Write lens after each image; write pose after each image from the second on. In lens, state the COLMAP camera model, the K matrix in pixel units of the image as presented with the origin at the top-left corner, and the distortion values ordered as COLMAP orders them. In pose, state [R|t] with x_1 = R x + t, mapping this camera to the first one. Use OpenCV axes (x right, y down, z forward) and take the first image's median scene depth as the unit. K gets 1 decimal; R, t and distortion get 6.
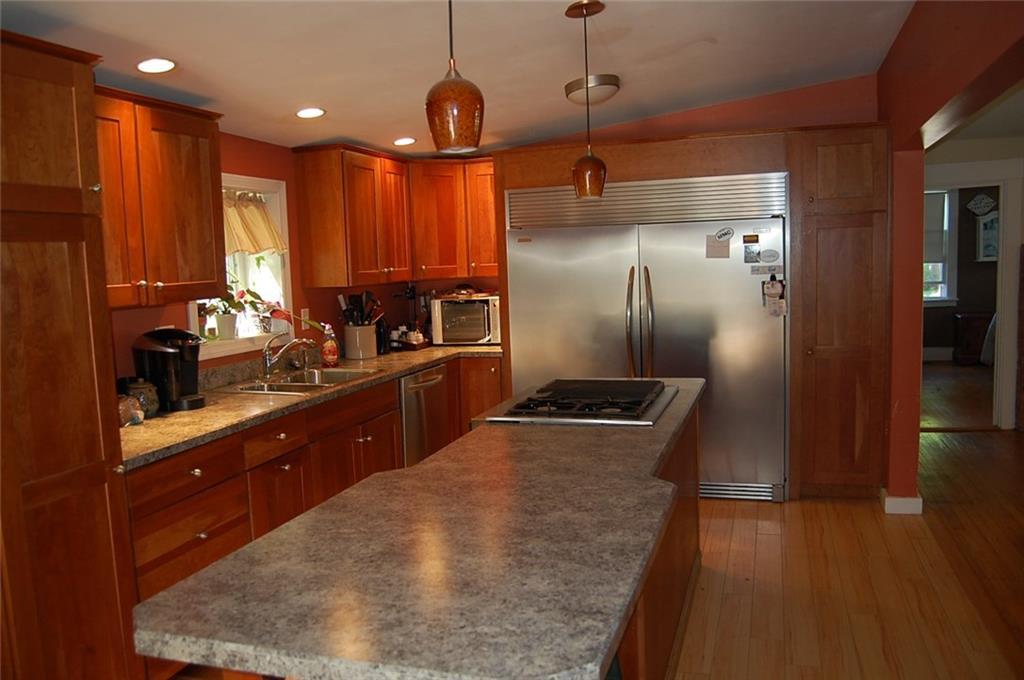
lens RADIAL K [[798.7, 0, 512.0], [0, 798.7, 340.0], [0, 0, 1]] dist [-0.062285, -0.000639]
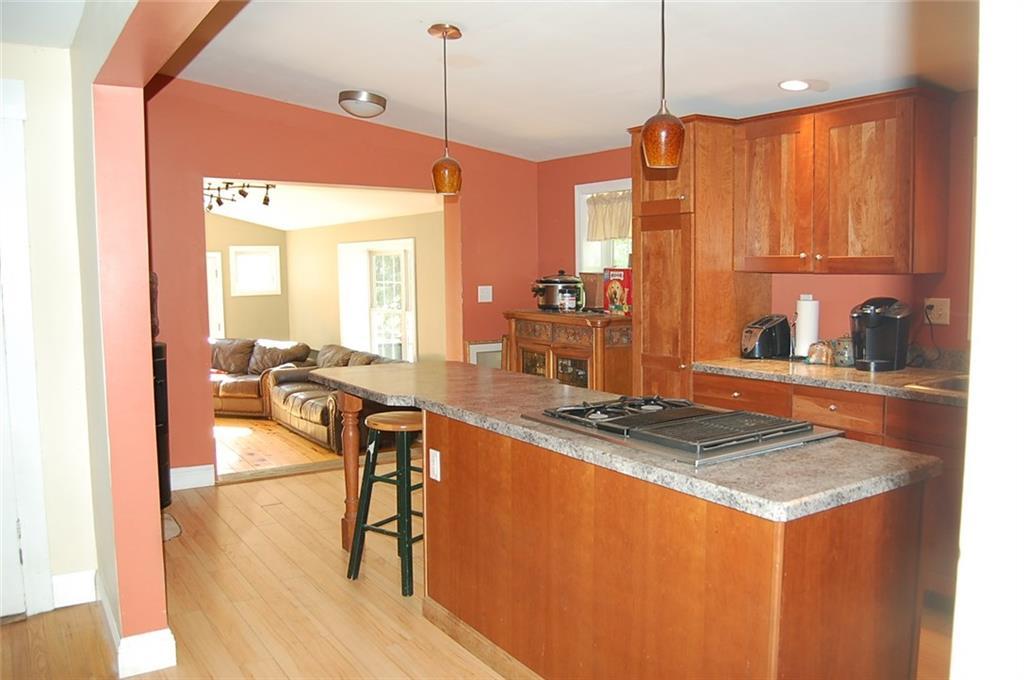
lens RADIAL K [[798.7, 0, 512.0], [0, 798.7, 340.0], [0, 0, 1]] dist [-0.062285, -0.000639]
pose [[-0.616194, 0.109237, -0.779982, 0.858604], [-0.052426, 0.982449, 0.179010, -0.143611], [0.785847, 0.151196, -0.599653, 1.436642]]
